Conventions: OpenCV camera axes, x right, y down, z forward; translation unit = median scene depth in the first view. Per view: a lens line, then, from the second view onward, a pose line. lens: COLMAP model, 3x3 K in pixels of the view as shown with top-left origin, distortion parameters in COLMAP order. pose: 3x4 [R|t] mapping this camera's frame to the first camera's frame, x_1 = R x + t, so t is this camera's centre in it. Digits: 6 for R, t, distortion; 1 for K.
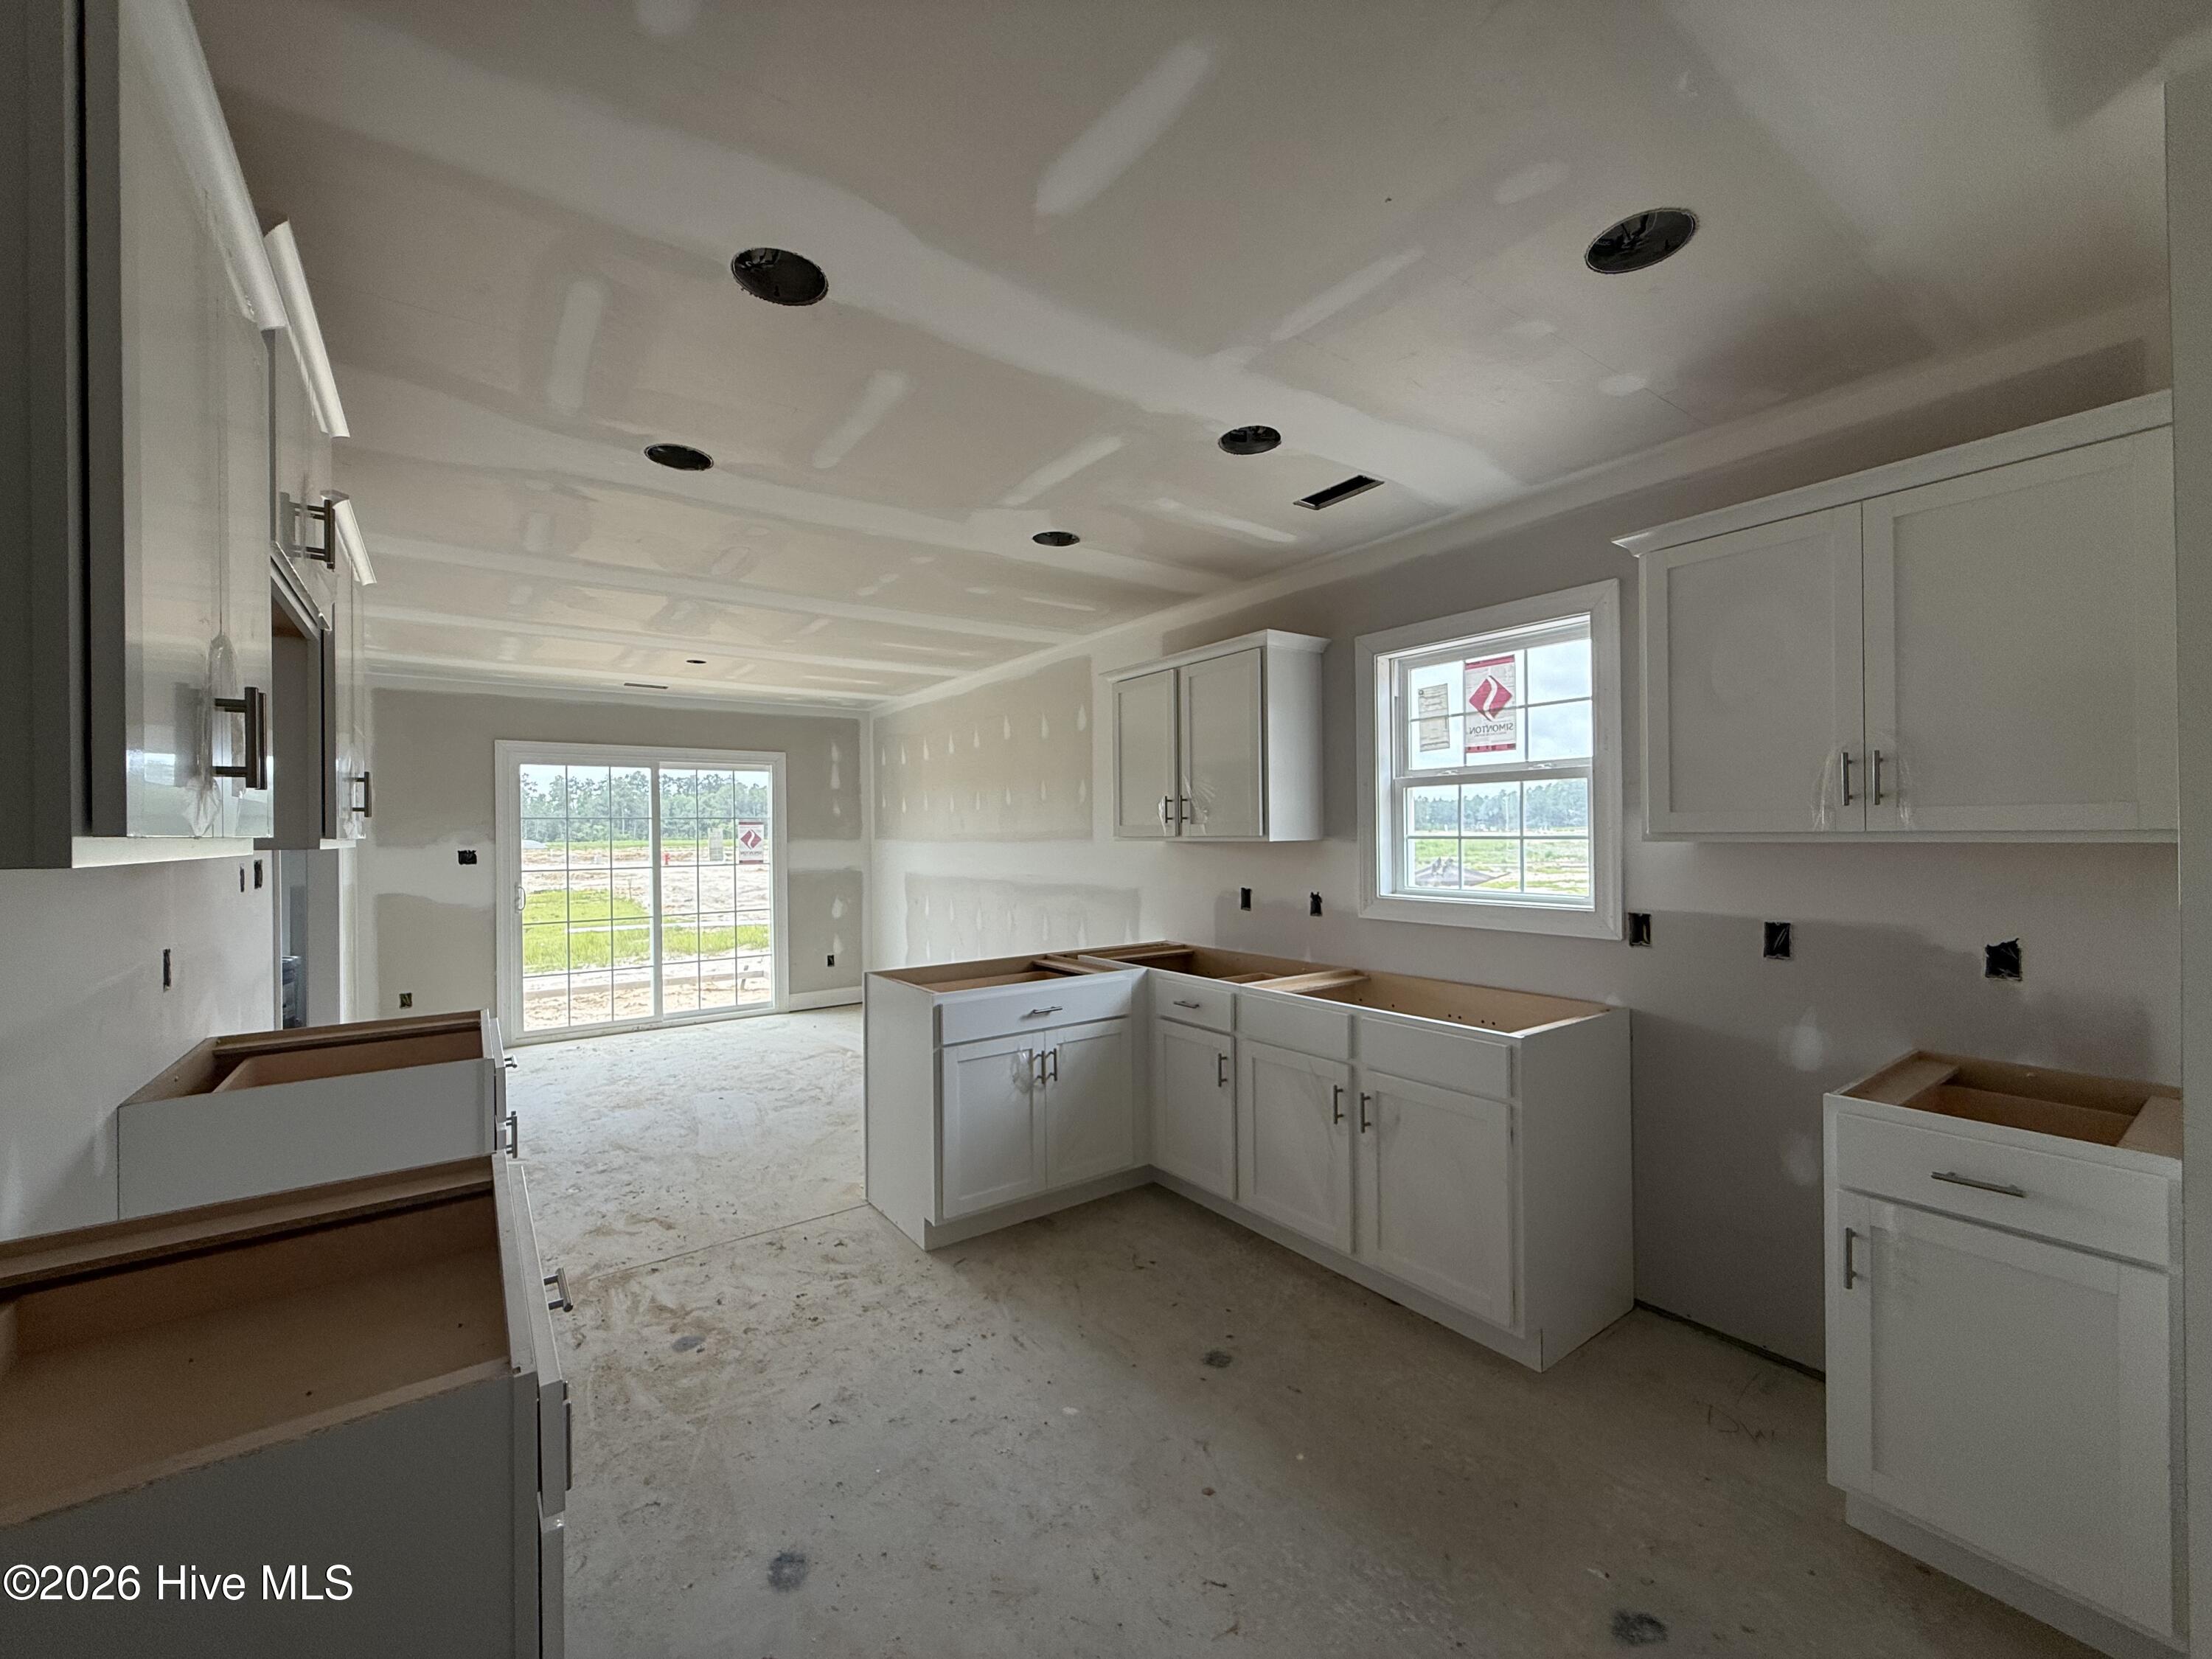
lens RADIAL K [[888.9, 0, 1101.6], [0, 888.9, 830.1], [0, 0, 1]] dist [0.000120, 0.000332]
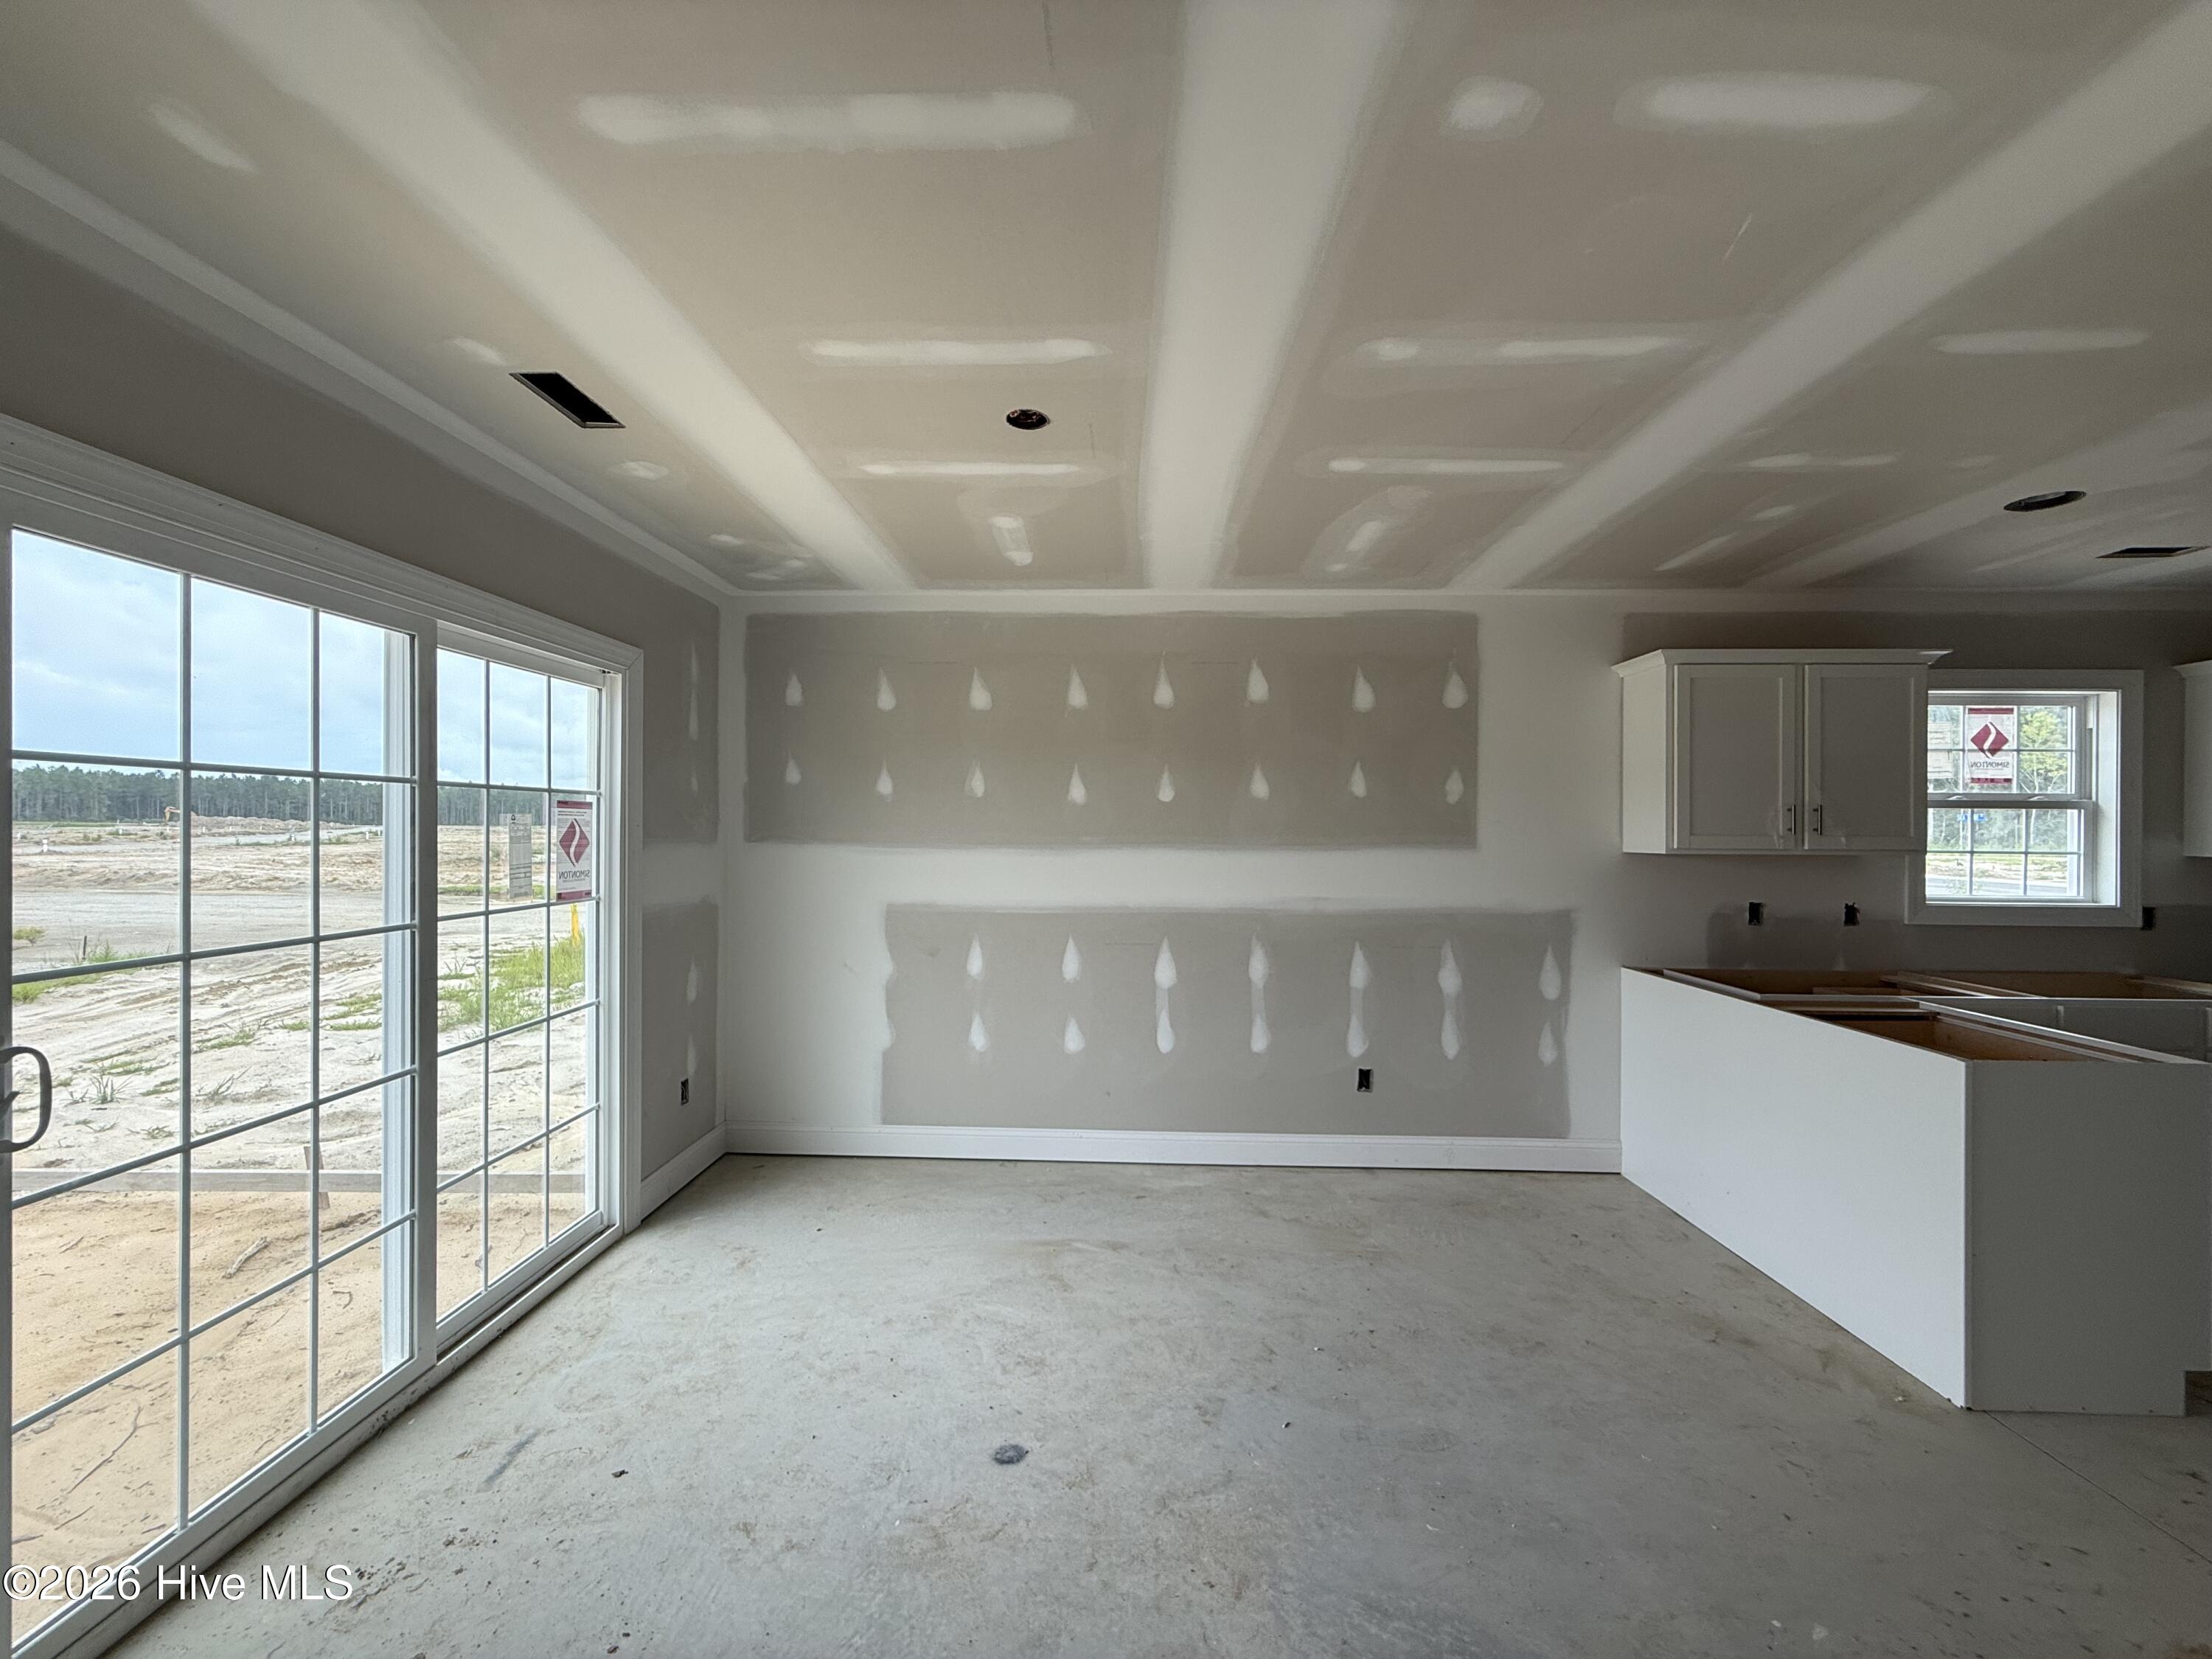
lens RADIAL K [[888.9, 0, 1103.8], [0, 888.9, 829.0], [0, 0, 1]] dist [0.000120, 0.000332]
pose [[0.608751, 0.015396, 0.793212, -1.279535], [-0.017455, 0.999830, -0.006011, 0.004679], [-0.793169, -0.010186, 0.608916, 1.206059]]
